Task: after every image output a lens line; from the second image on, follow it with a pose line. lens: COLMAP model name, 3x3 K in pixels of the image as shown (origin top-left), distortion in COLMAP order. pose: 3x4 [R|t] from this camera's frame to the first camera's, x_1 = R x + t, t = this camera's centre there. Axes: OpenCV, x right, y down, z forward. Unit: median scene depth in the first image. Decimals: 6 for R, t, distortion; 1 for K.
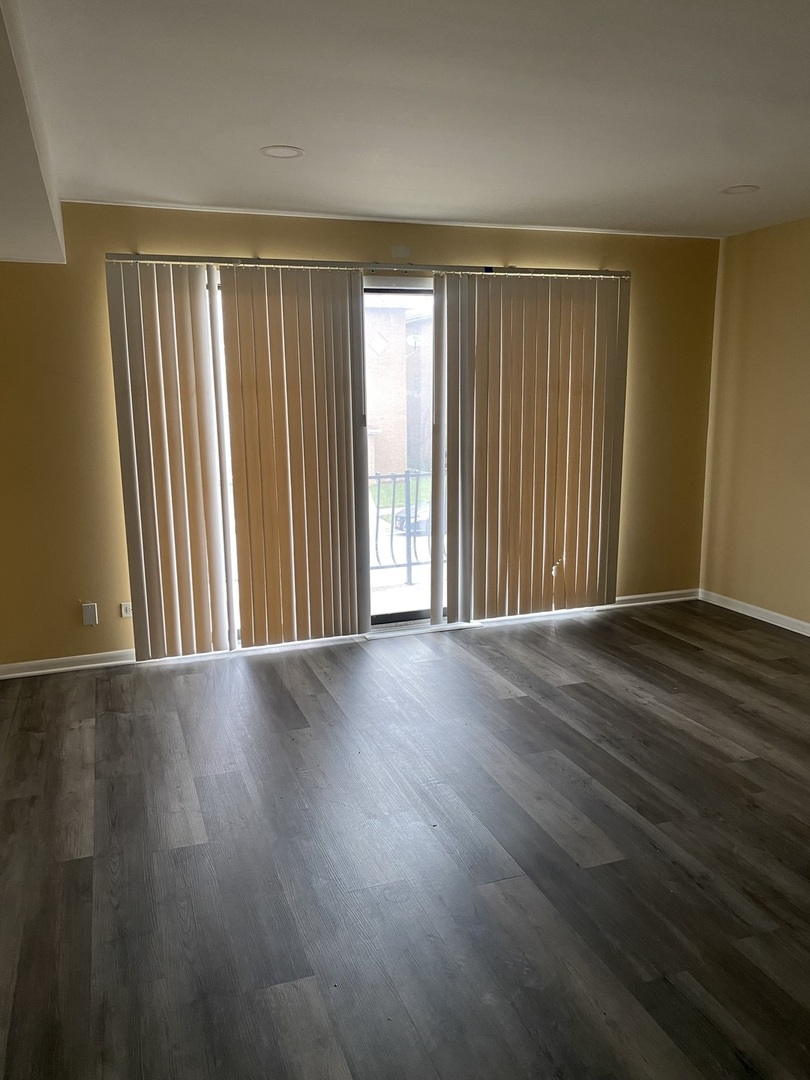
lens RADIAL K [[818.4, 0, 404.0], [0, 818.4, 541.2], [0, 0, 1]] dist [0.008030, -0.006559]
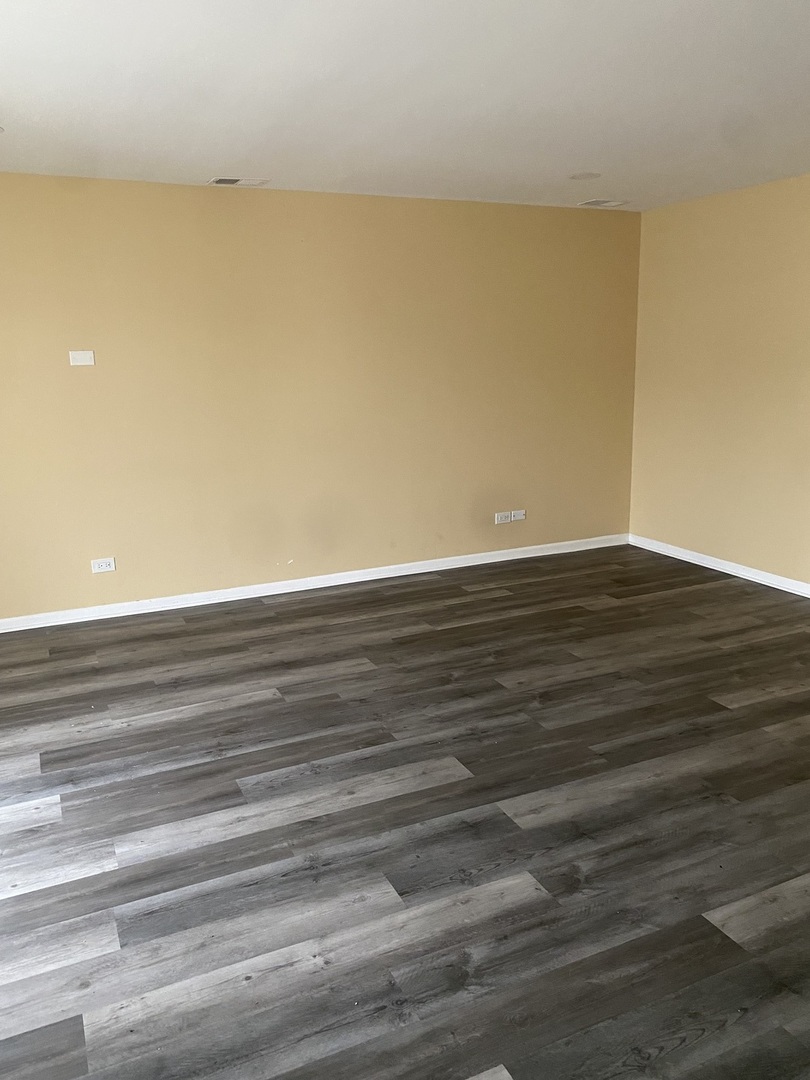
lens RADIAL K [[818.4, 0, 404.4], [0, 818.4, 540.0], [0, 0, 1]] dist [0.008030, -0.006559]
pose [[-0.078531, -0.215270, 0.973392, -0.552995], [0.209905, 0.950948, 0.227241, -0.128932], [-0.974563, 0.222166, -0.029493, 0.727400]]
